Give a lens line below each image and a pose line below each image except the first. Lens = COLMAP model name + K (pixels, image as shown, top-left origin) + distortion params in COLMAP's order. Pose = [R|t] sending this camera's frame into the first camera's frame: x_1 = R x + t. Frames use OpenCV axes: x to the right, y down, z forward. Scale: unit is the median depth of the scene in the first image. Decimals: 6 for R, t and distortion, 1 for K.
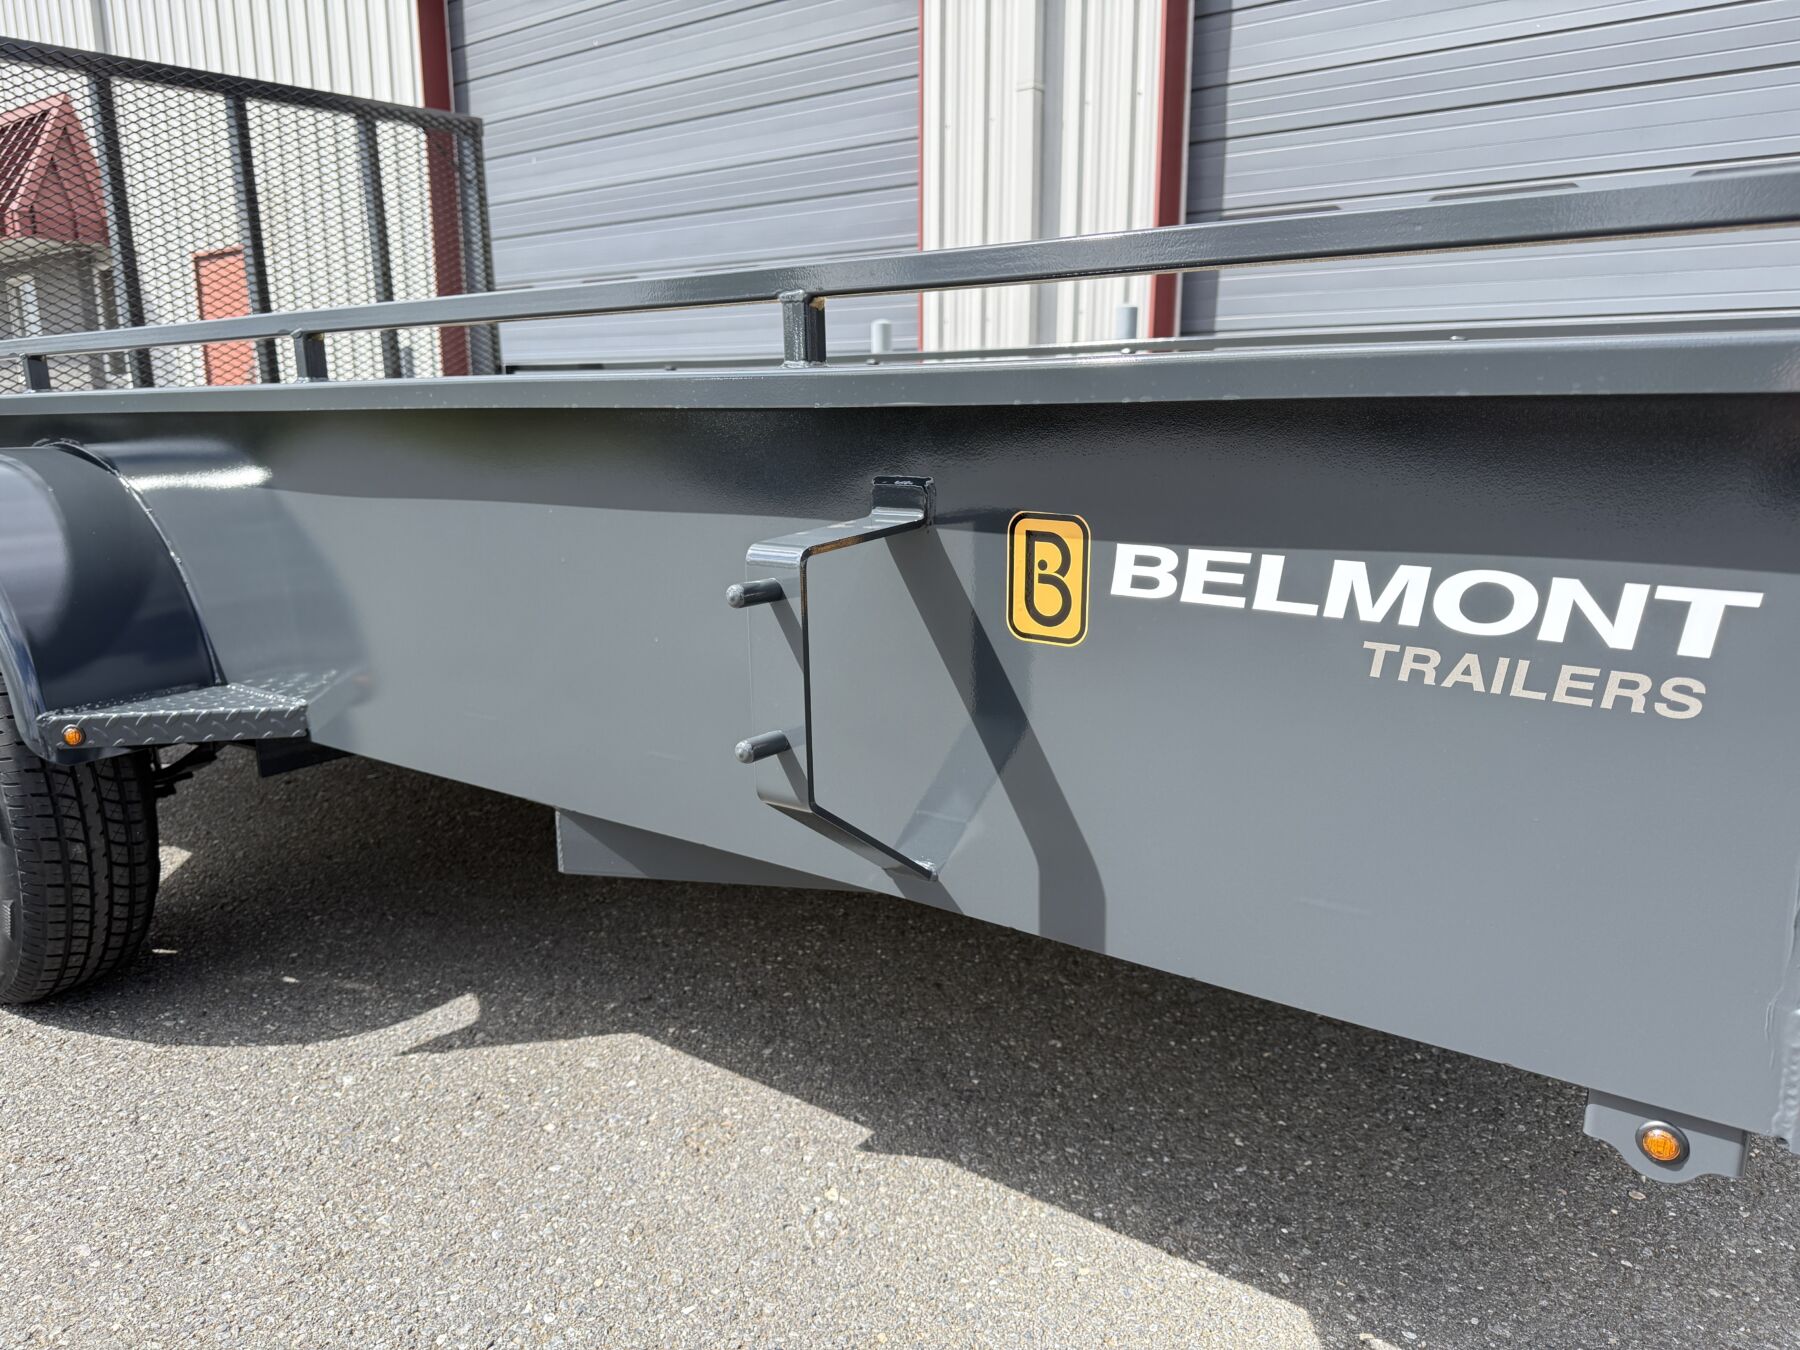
lens RADIAL K [[1302.5, 0, 867.9], [0, 1302.5, 671.7], [0, 0, 1]] dist [0.001795, -0.005953]
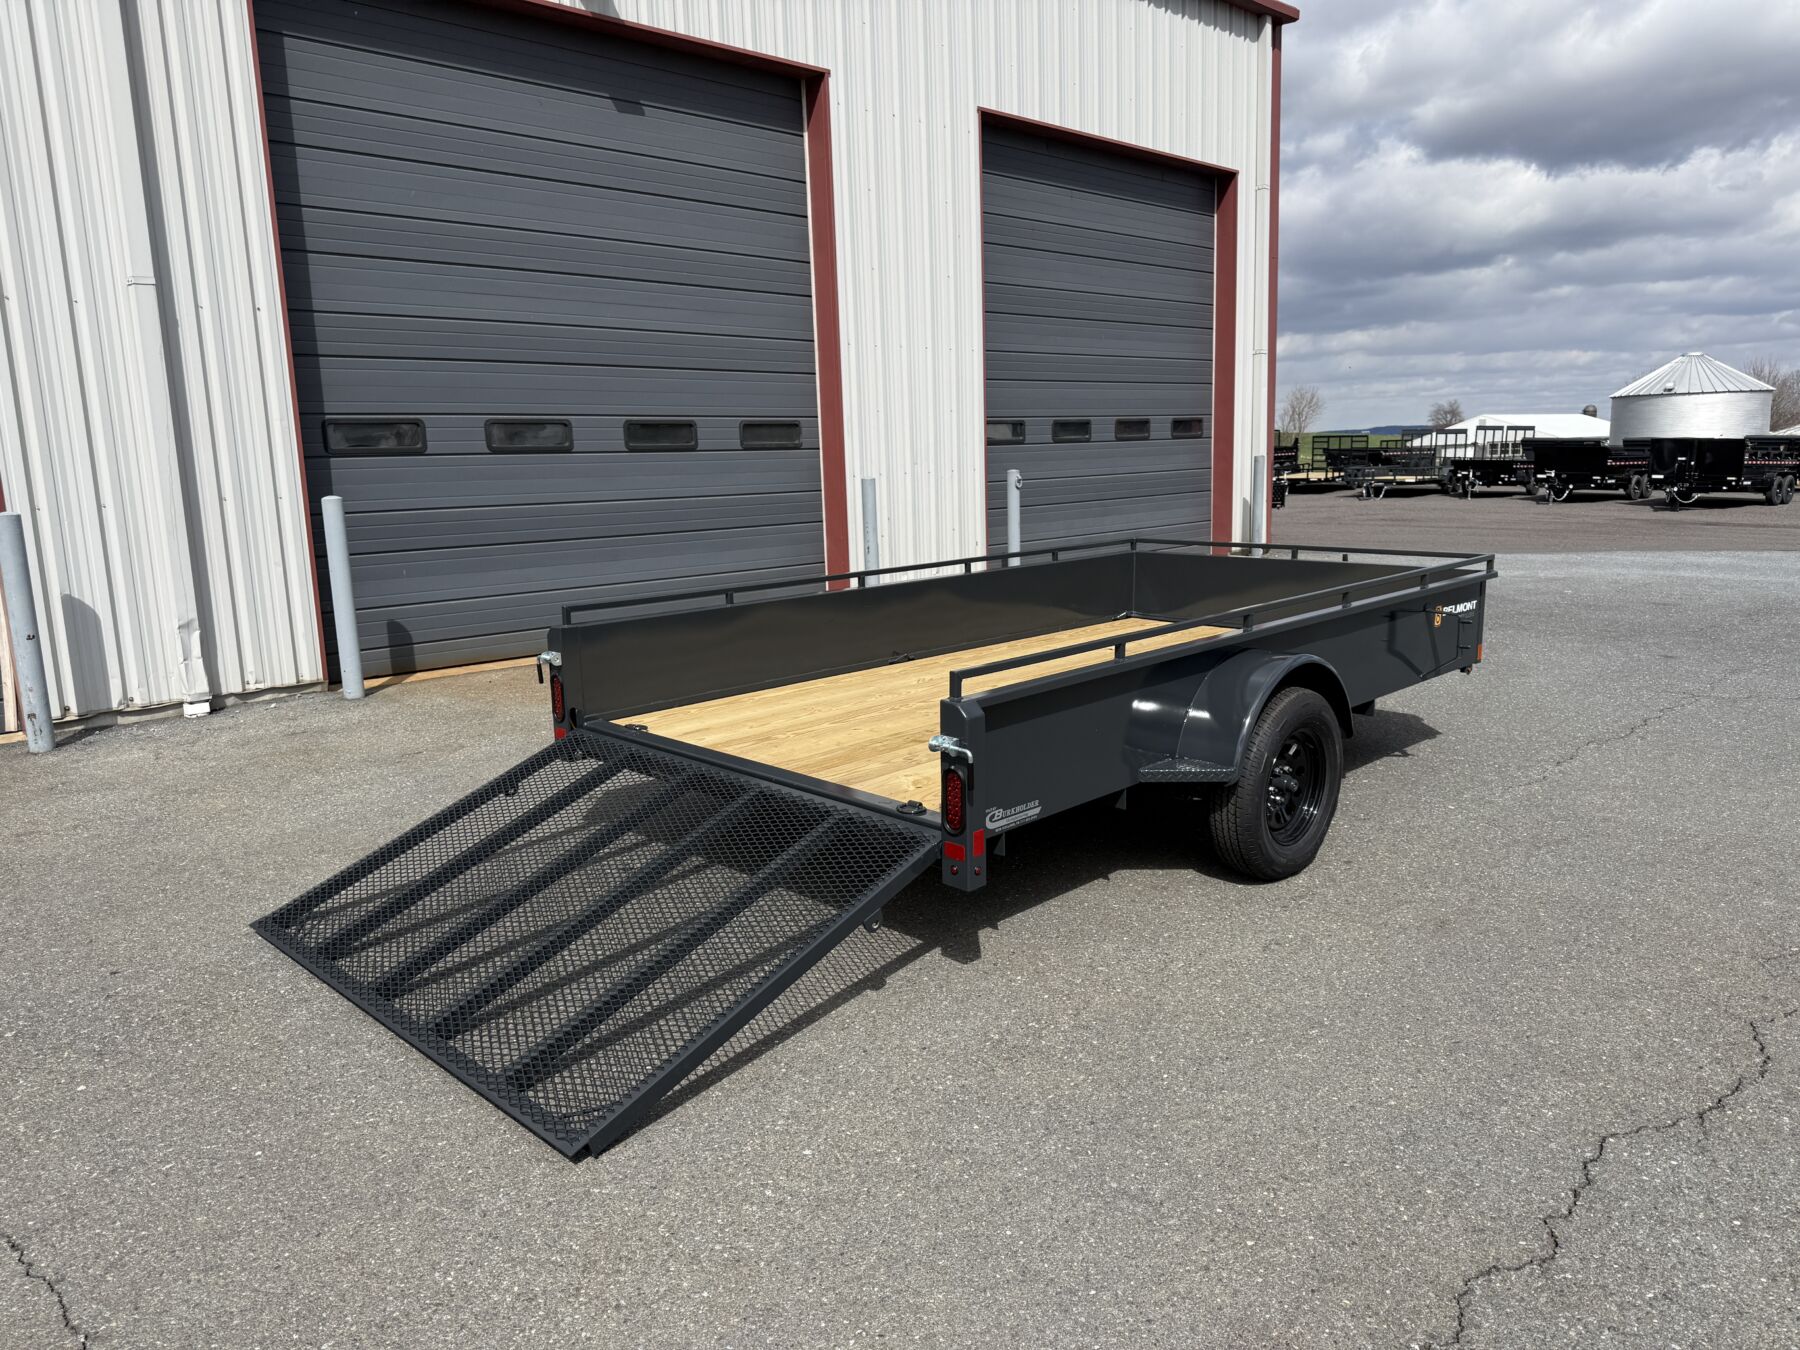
lens RADIAL K [[1254.6, 0, 900.0], [0, 1254.6, 675.0], [0, 0, 1]] dist [0.095197, -0.134915]
pose [[0.142082, -0.162260, 0.976465, -4.284824], [0.221510, 0.966668, 0.128401, -0.815411], [-0.964752, 0.198053, 0.173289, 1.748852]]
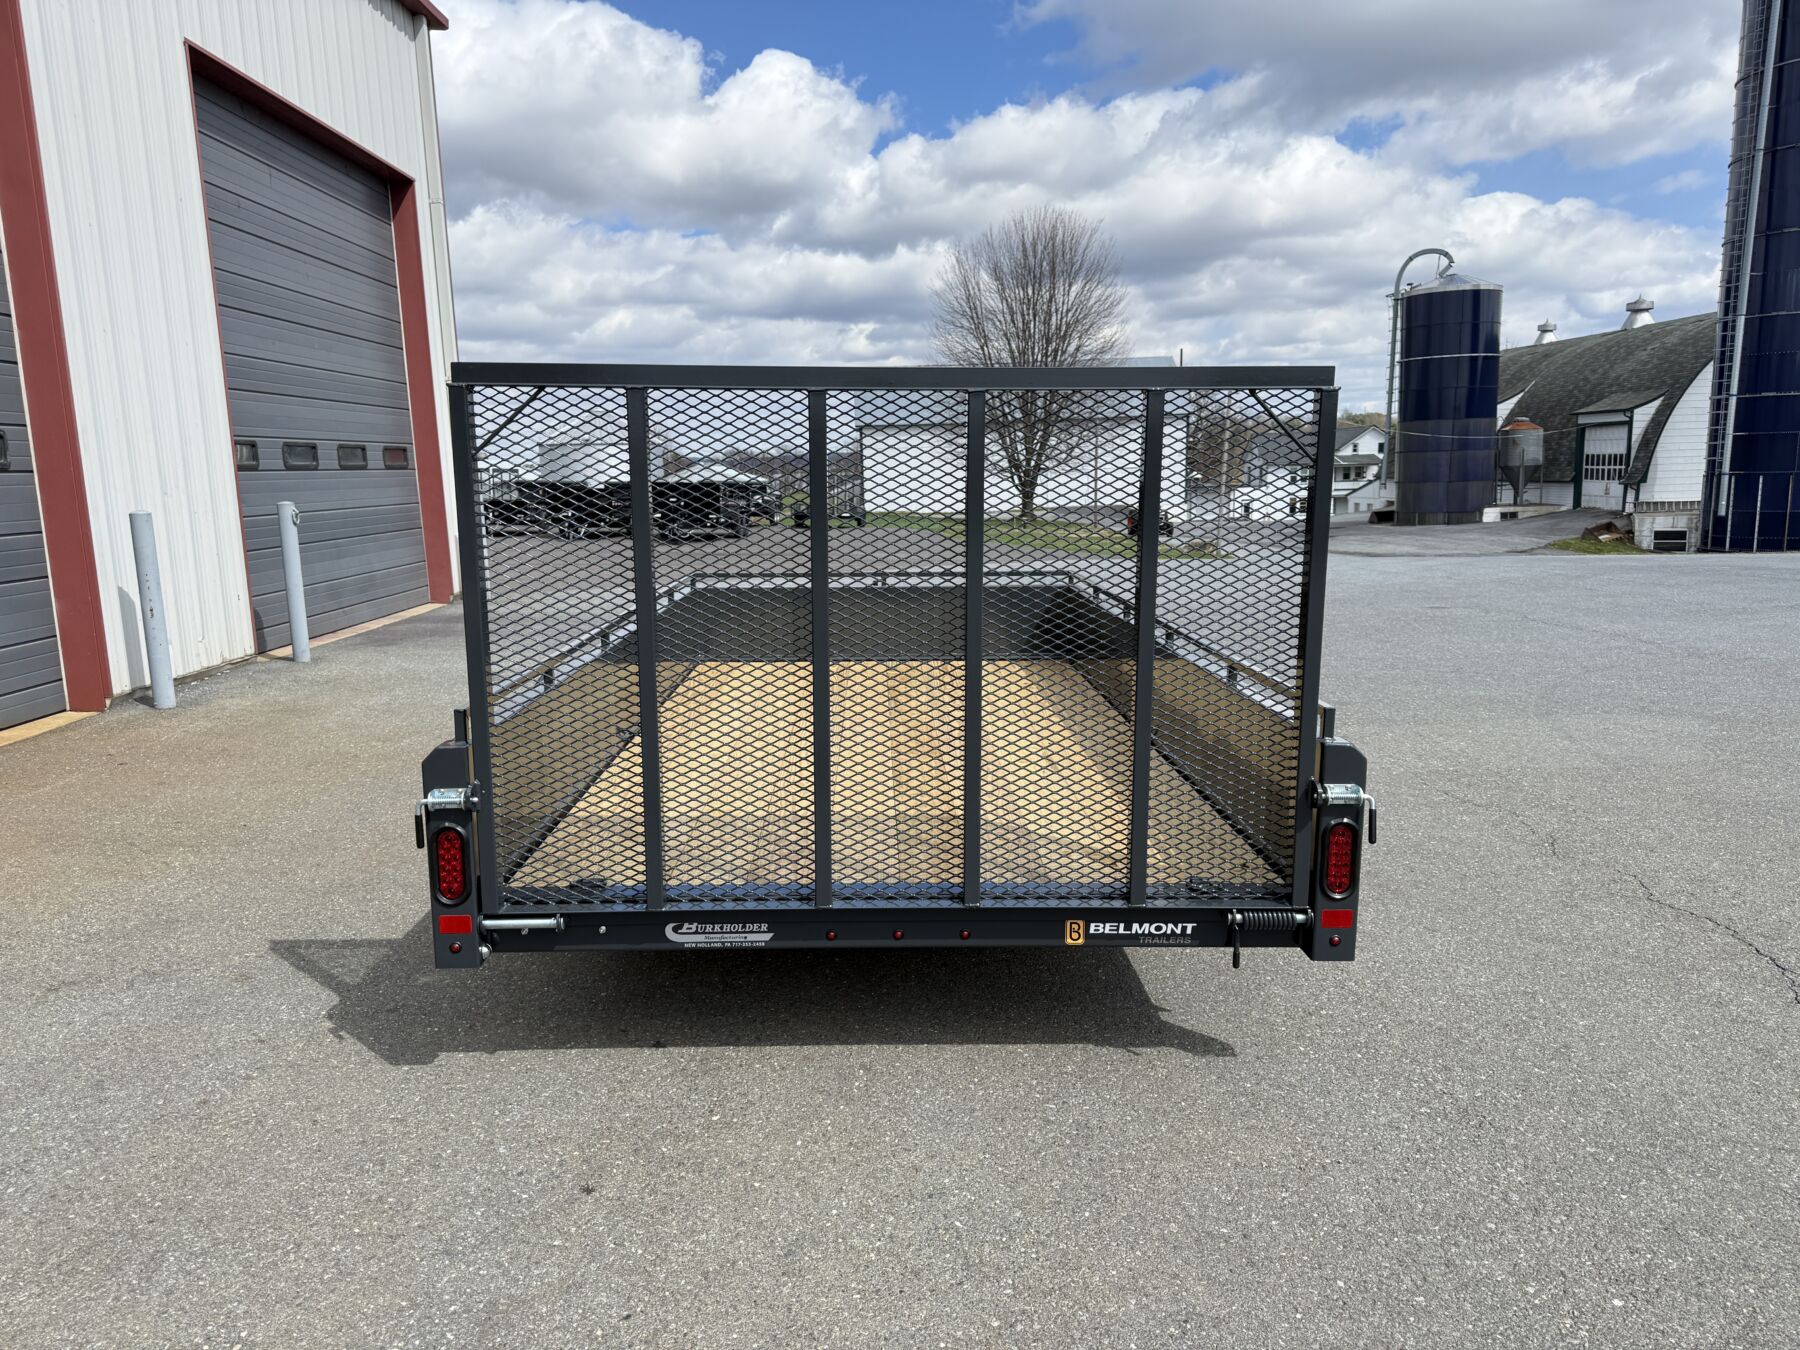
lens RADIAL K [[1268.2, 0, 900.0], [0, 1268.2, 675.0], [0, 0, 1]] dist [0.015912, -0.015276]
pose [[-0.614614, -0.101999, 0.782206, -3.040125], [0.183414, 0.945949, 0.267468, -1.249922], [-0.767208, 0.307857, -0.562686, 3.866954]]
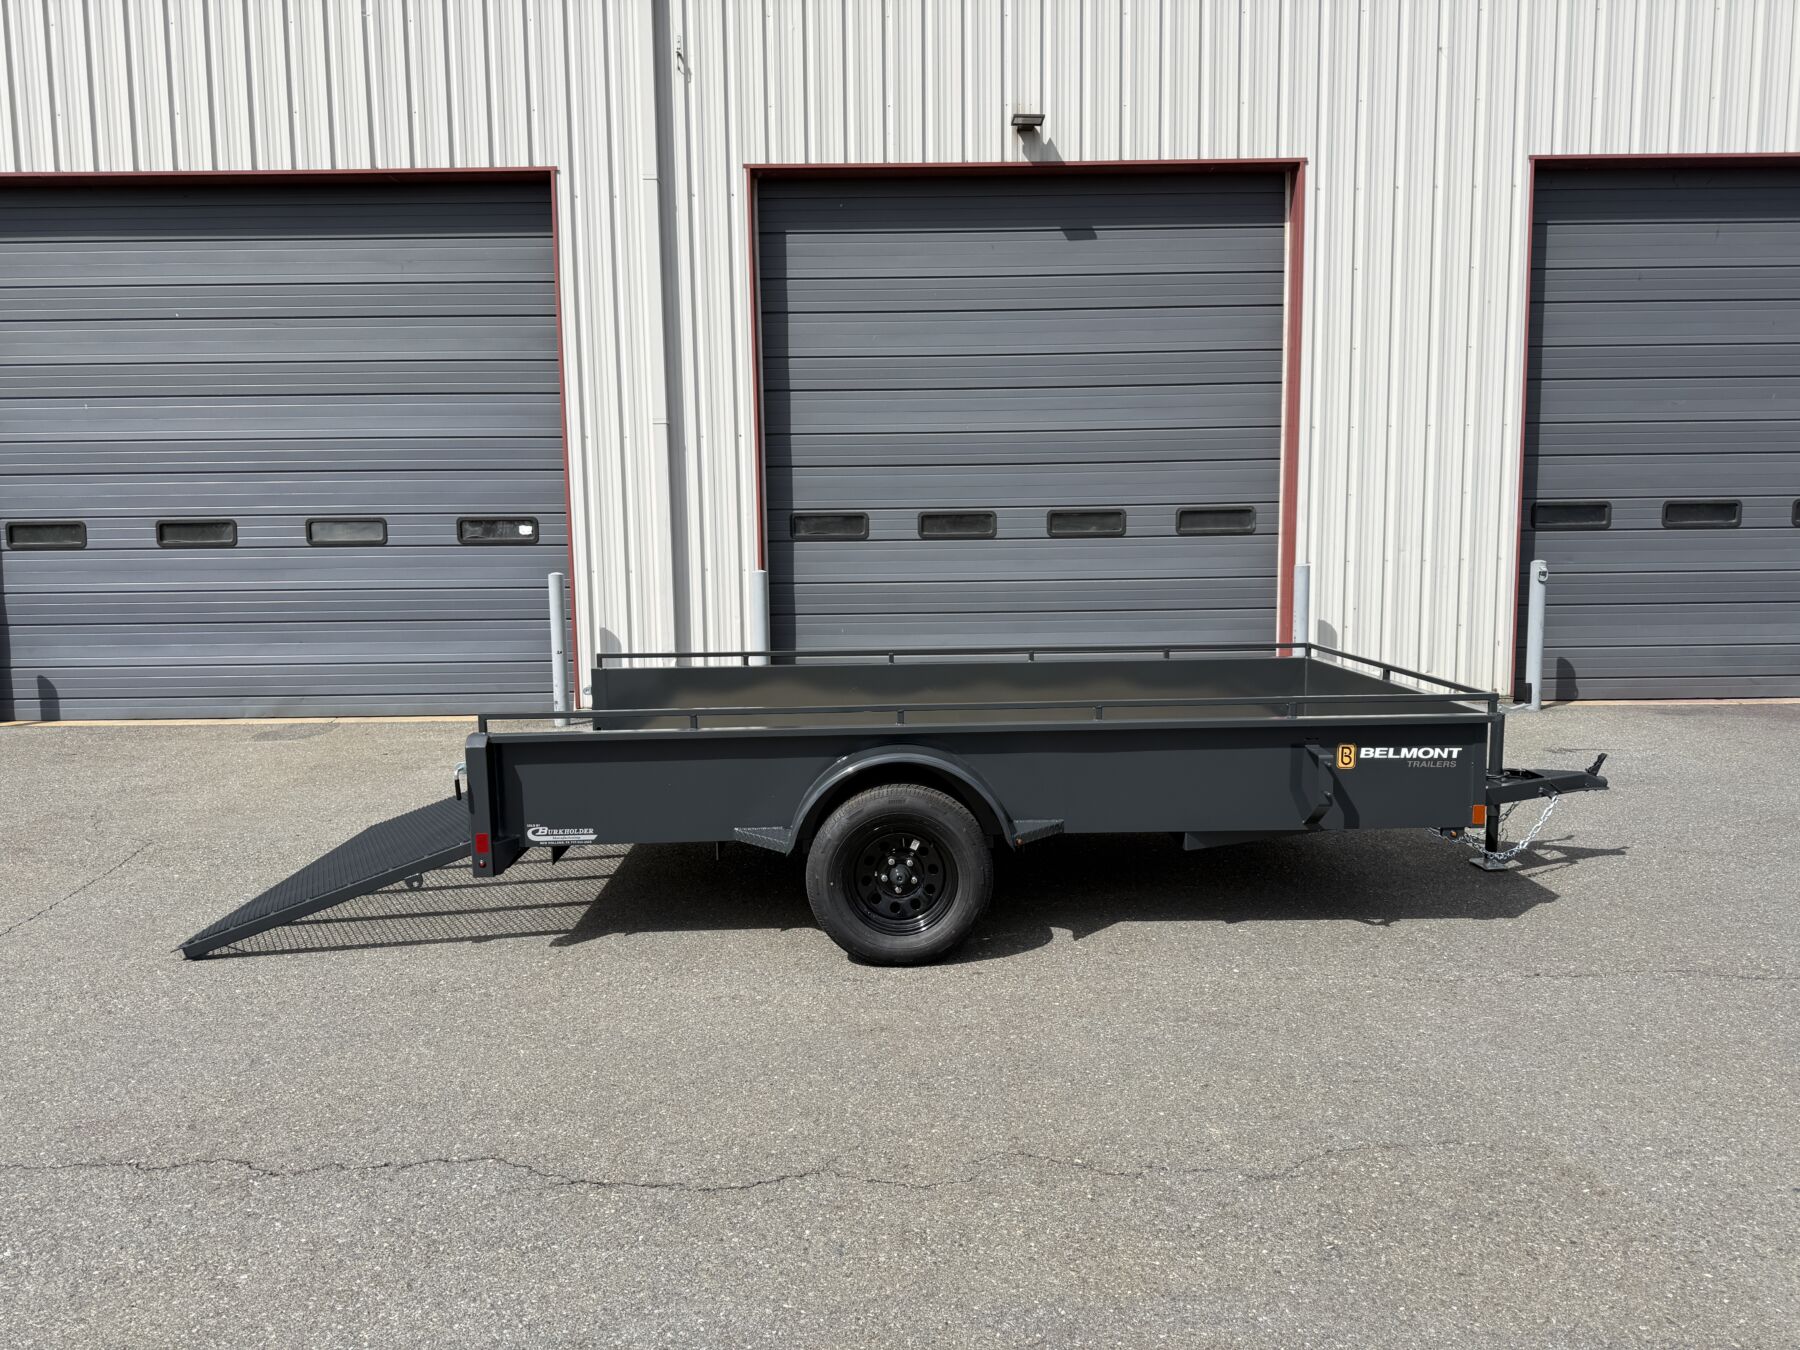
lens RADIAL K [[1268.2, 0, 900.0], [0, 1268.2, 675.0], [0, 0, 1]] dist [0.015912, -0.015276]
pose [[0.786231, -0.057427, 0.615258, -3.001490], [0.125637, 0.989731, -0.068170, -0.184776], [-0.605025, 0.130897, 0.785373, -1.335735]]
